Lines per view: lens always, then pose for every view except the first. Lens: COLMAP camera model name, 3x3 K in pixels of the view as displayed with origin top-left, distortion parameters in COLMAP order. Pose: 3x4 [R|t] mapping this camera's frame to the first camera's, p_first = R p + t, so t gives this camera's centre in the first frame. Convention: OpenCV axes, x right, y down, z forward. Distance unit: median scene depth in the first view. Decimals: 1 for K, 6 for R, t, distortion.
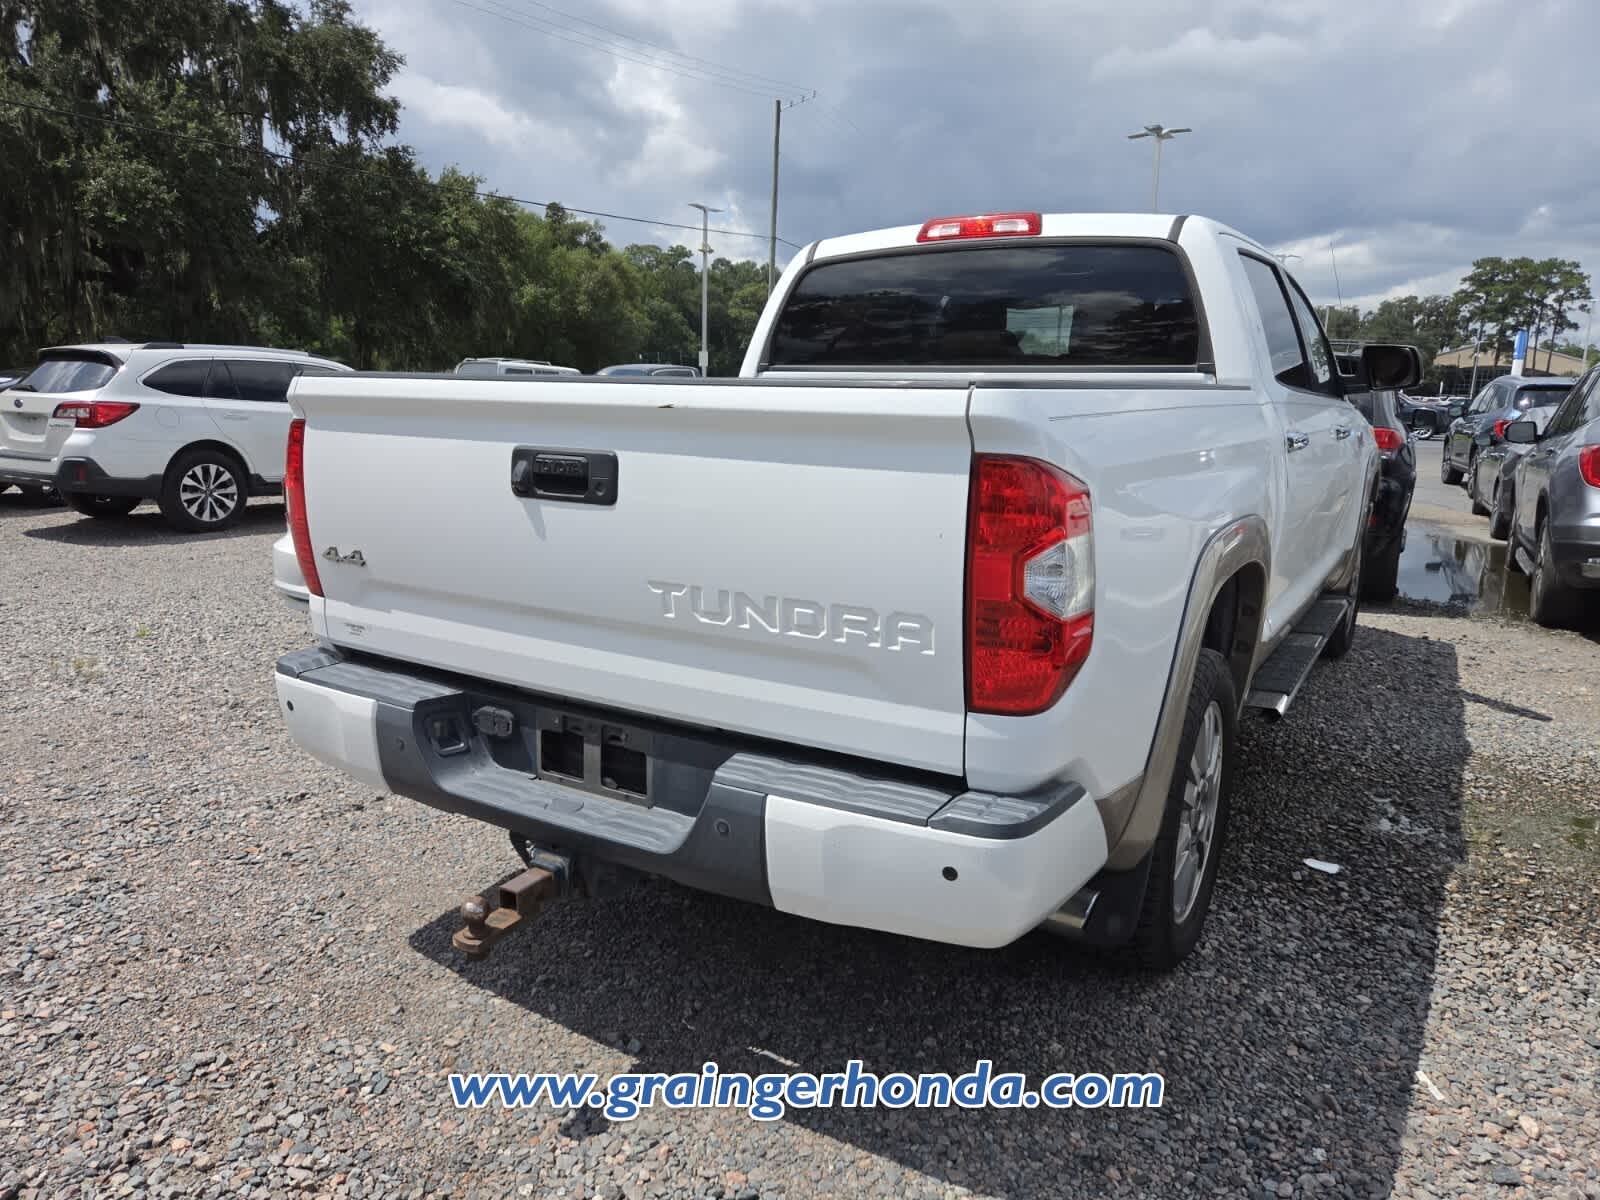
lens RADIAL K [[1064.5, 0, 800.0], [0, 1064.5, 600.0], [0, 0, 1]] dist [0.057793, -0.051453]
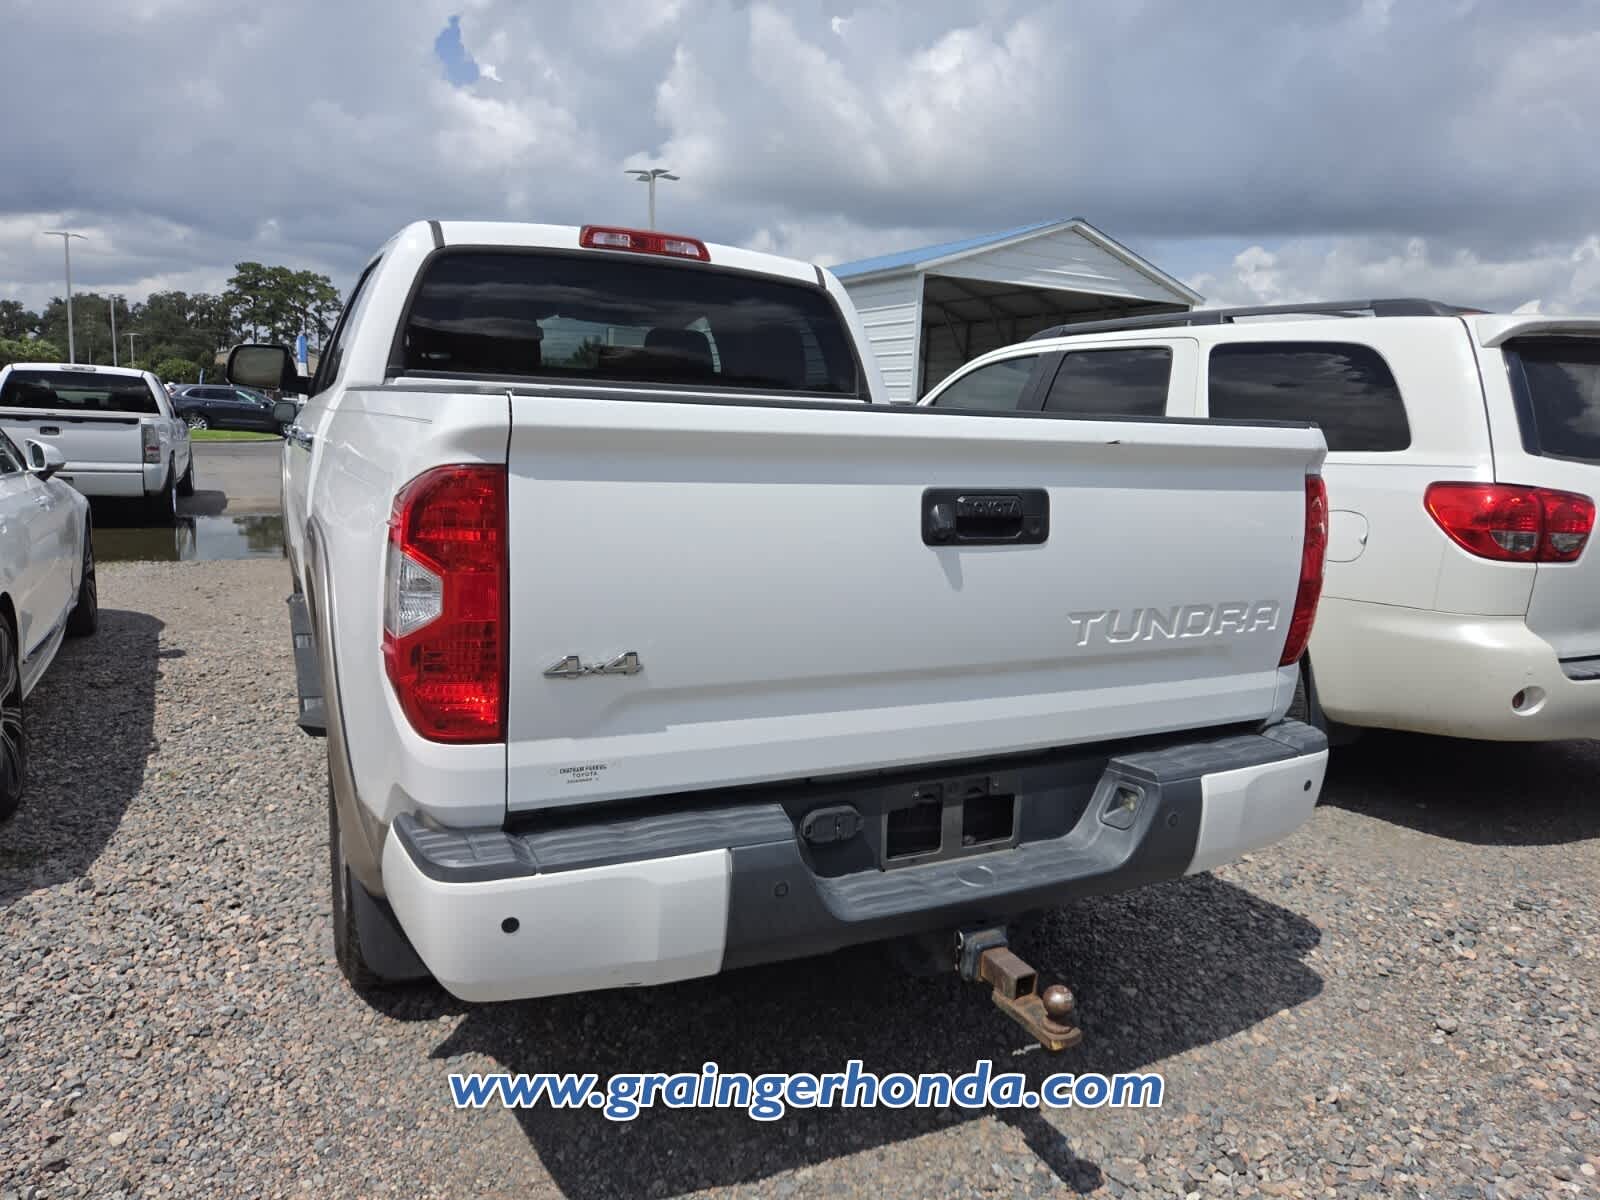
lens RADIAL K [[1068.8, 0, 812.5], [0, 1068.8, 608.7], [0, 0, 1]] dist [0.051395, -0.046176]
pose [[0.532197, -0.142984, 0.834459, -0.766300], [0.135582, 0.987308, 0.082704, -0.095689], [-0.835693, 0.069123, 0.544829, 0.443815]]
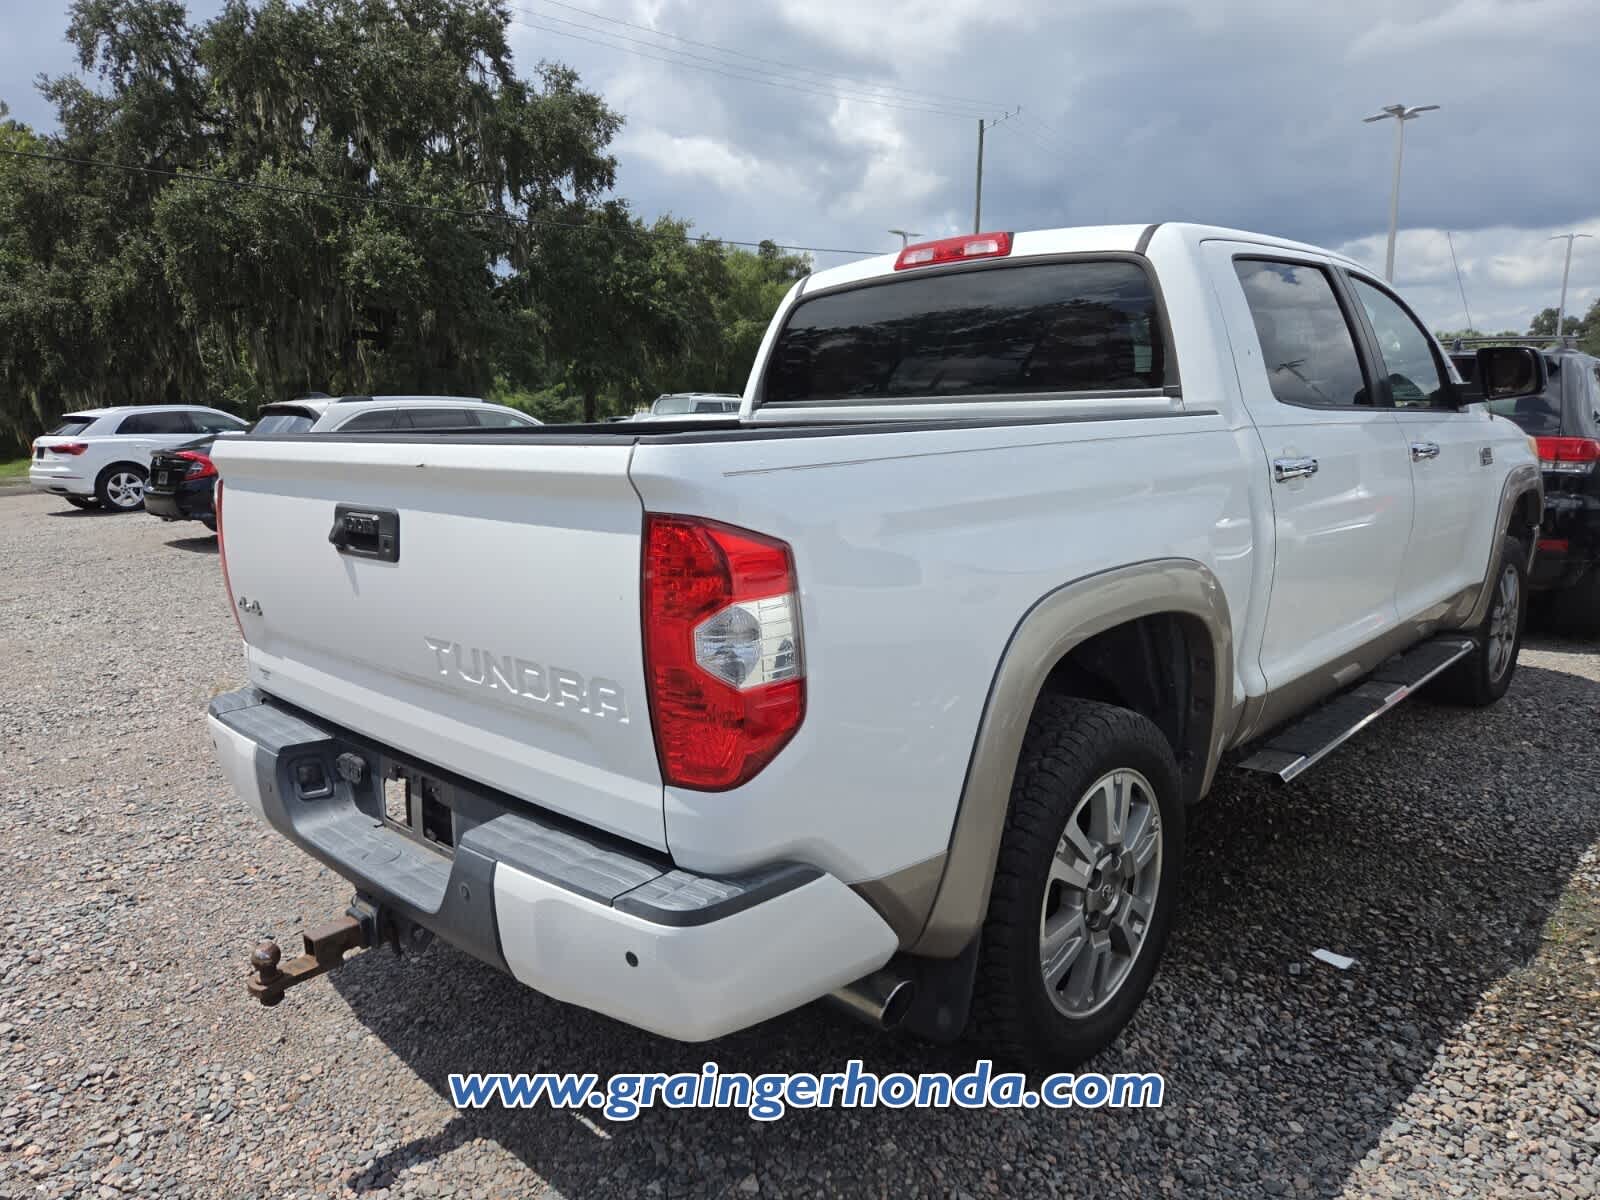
lens RADIAL K [[1064.1, 0, 773.3], [0, 1064.1, 596.3], [0, 0, 1]] dist [0.050342, -0.040964]
pose [[0.975199, -0.000557, -0.221328, 0.273254], [-0.004832, 0.999705, -0.023808, -0.023430], [0.221276, 0.024287, 0.974909, 0.060817]]
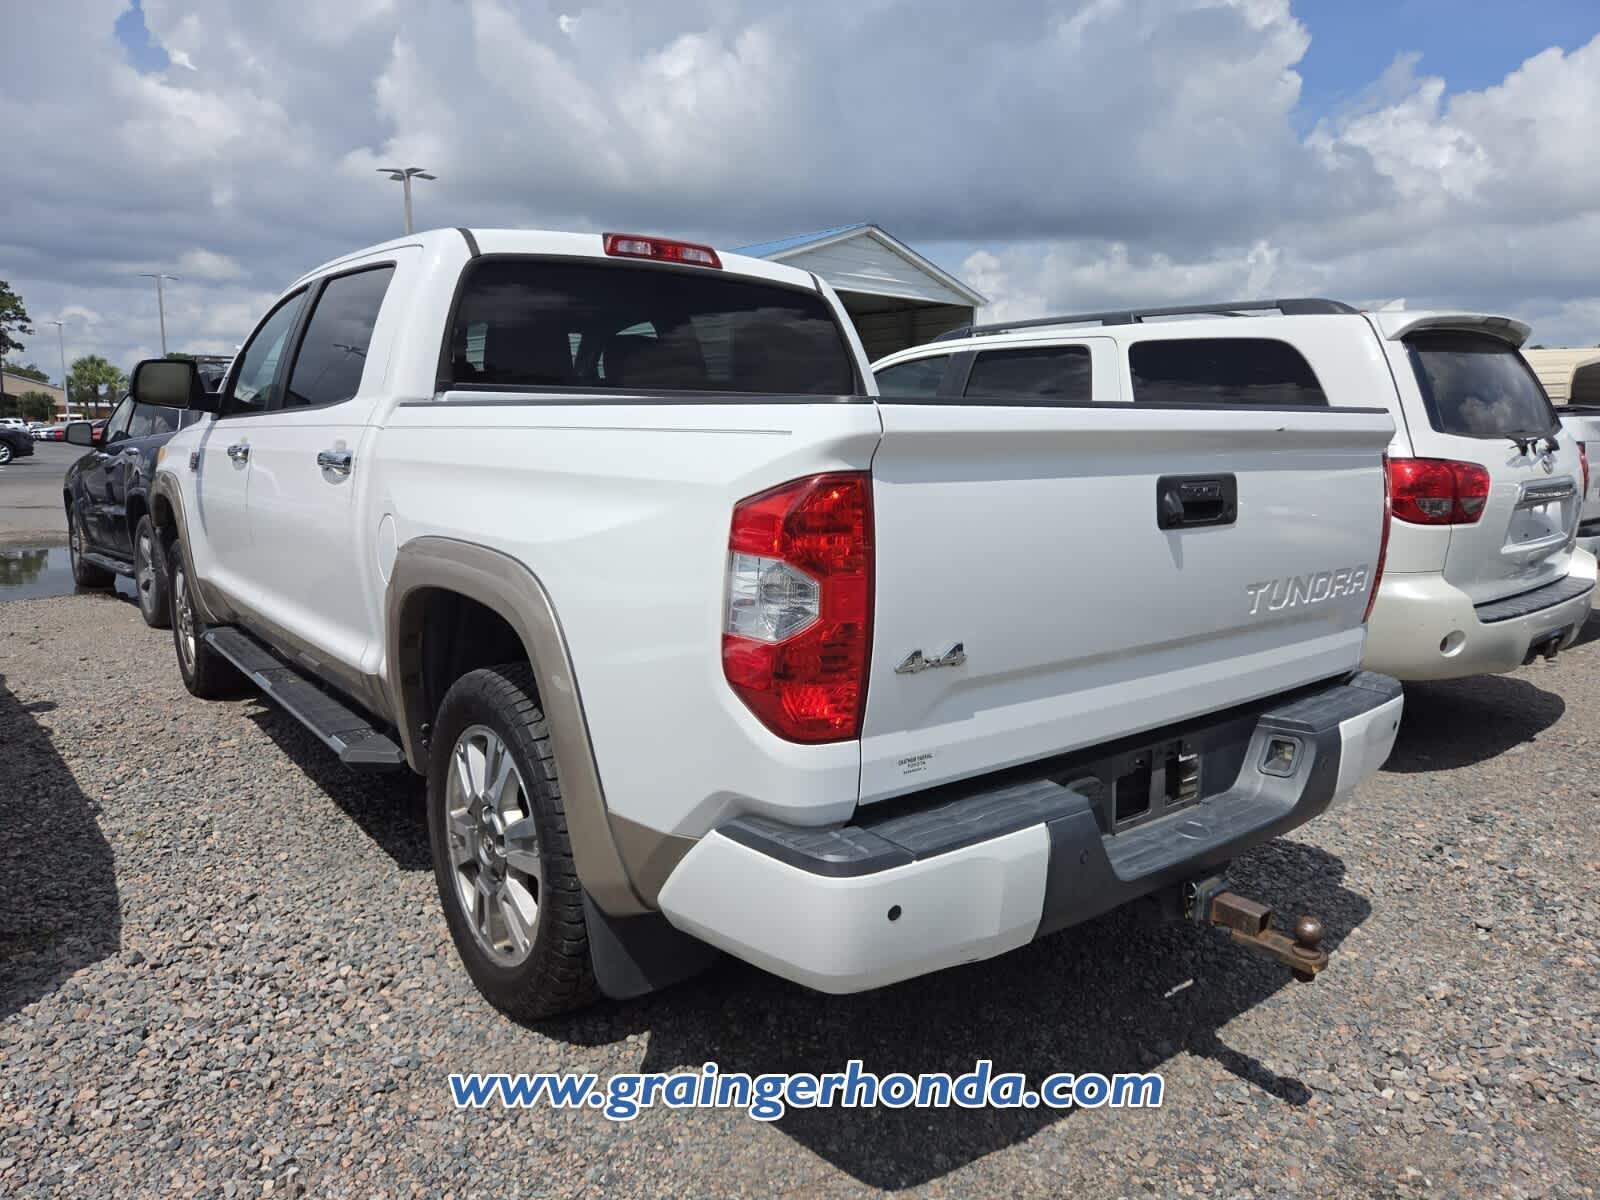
lens RADIAL K [[1064.5, 0, 800.0], [0, 1064.5, 600.0], [0, 0, 1]] dist [0.057793, -0.051453]
pose [[0.350191, -0.164028, 0.922204, -0.923167], [0.181494, 0.977771, 0.104993, -0.141712], [-0.918927, 0.130607, 0.372177, 0.693613]]
